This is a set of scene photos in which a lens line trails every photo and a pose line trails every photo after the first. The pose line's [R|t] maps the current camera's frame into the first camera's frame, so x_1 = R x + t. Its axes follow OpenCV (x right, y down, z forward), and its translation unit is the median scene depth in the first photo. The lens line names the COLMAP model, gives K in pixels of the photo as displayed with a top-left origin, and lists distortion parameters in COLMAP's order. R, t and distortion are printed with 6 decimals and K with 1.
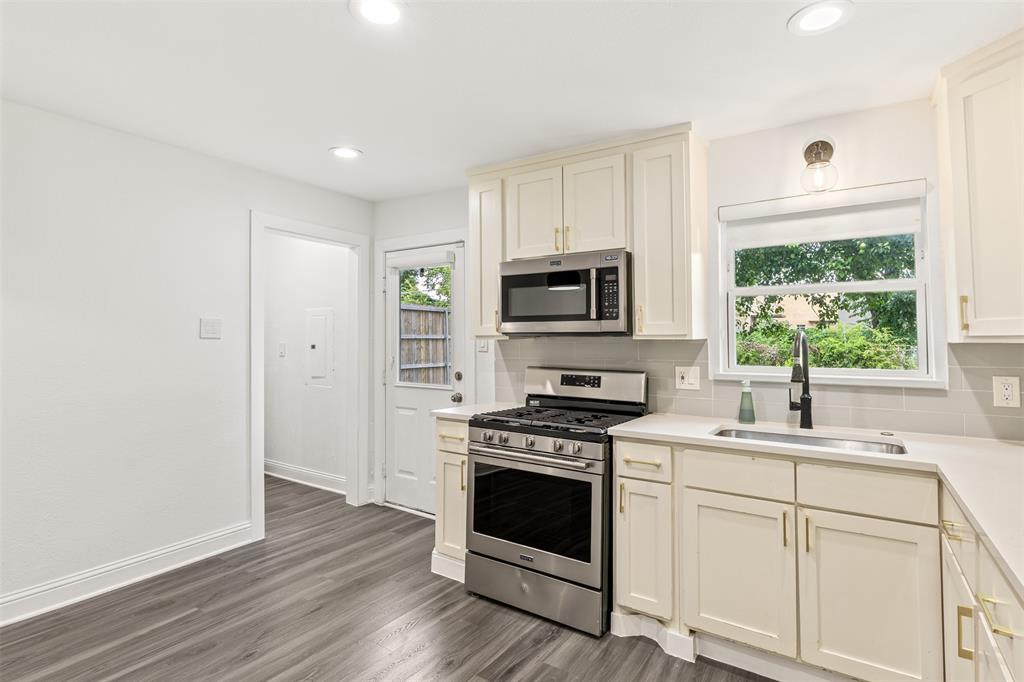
lens RADIAL K [[501.1, 0, 508.4], [0, 501.1, 325.1], [0, 0, 1]] dist [-0.001366, -0.000094]
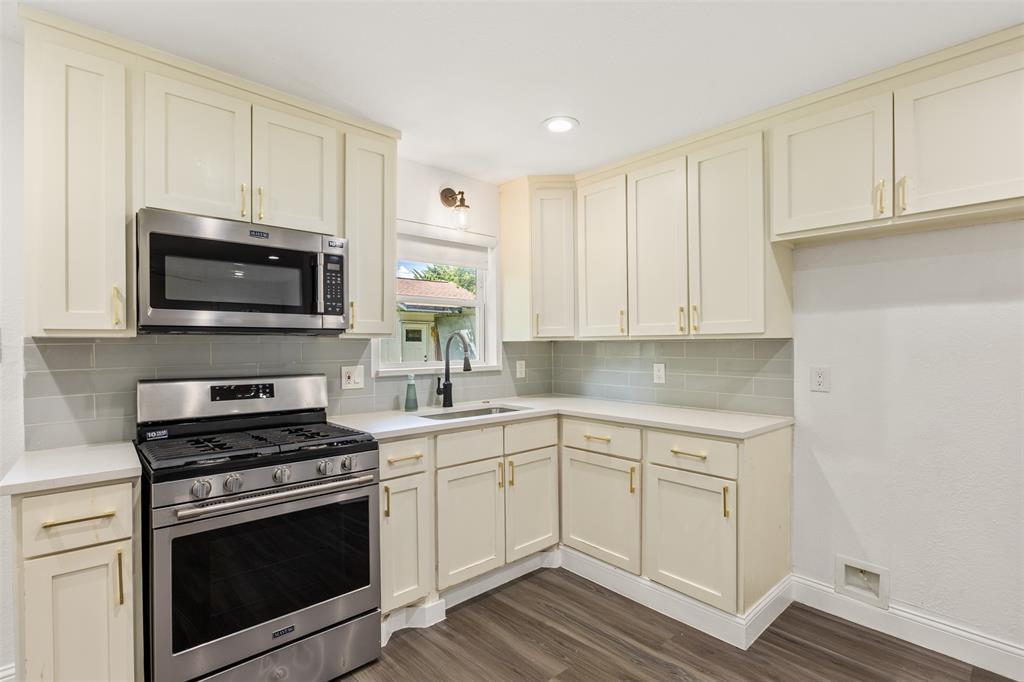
lens RADIAL K [[483.4, 0, 518.0], [0, 483.4, 347.4], [0, 0, 1]] dist [-0.001567, 0.000053]
pose [[0.241518, -0.005236, 0.970382, -0.539312], [-0.021701, 0.999706, 0.010796, 0.030122], [-0.970154, -0.023666, 0.241334, 0.477963]]
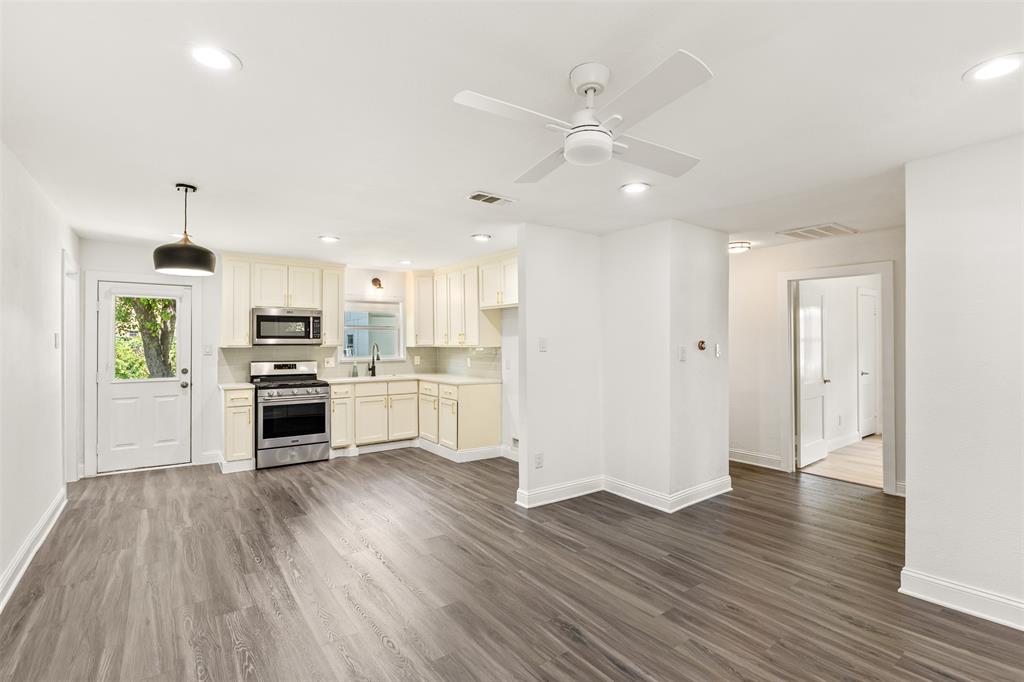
lens RADIAL K [[471.0, 0, 510.1], [0, 471.0, 338.8], [0, 0, 1]] dist [-0.001893, -0.000202]
pose [[0.342566, 0.006330, 0.939473, -1.592173], [-0.022925, 0.999736, 0.001623, -0.034206], [-0.939214, -0.022093, 0.342620, -0.641904]]
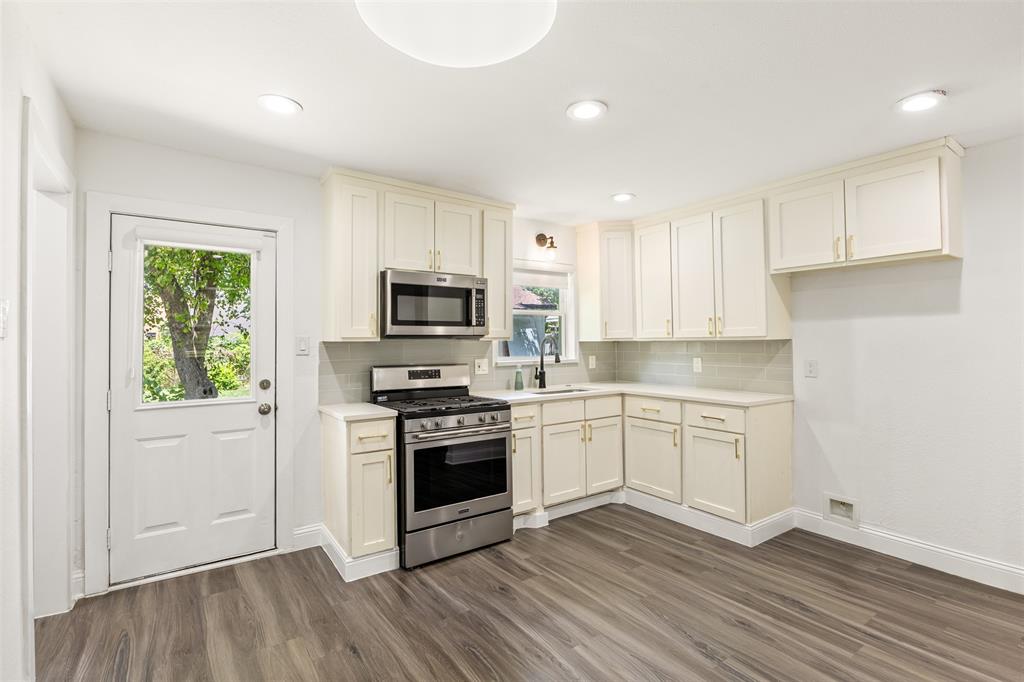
lens RADIAL K [[475.3, 0, 515.0], [0, 475.3, 335.2], [0, 0, 1]] dist [-0.002227, -0.000239]
pose [[0.360906, 0.012075, 0.932524, -0.999308], [-0.017312, 0.999831, -0.006246, 0.020560], [-0.932442, -0.013889, 0.361054, 0.423340]]
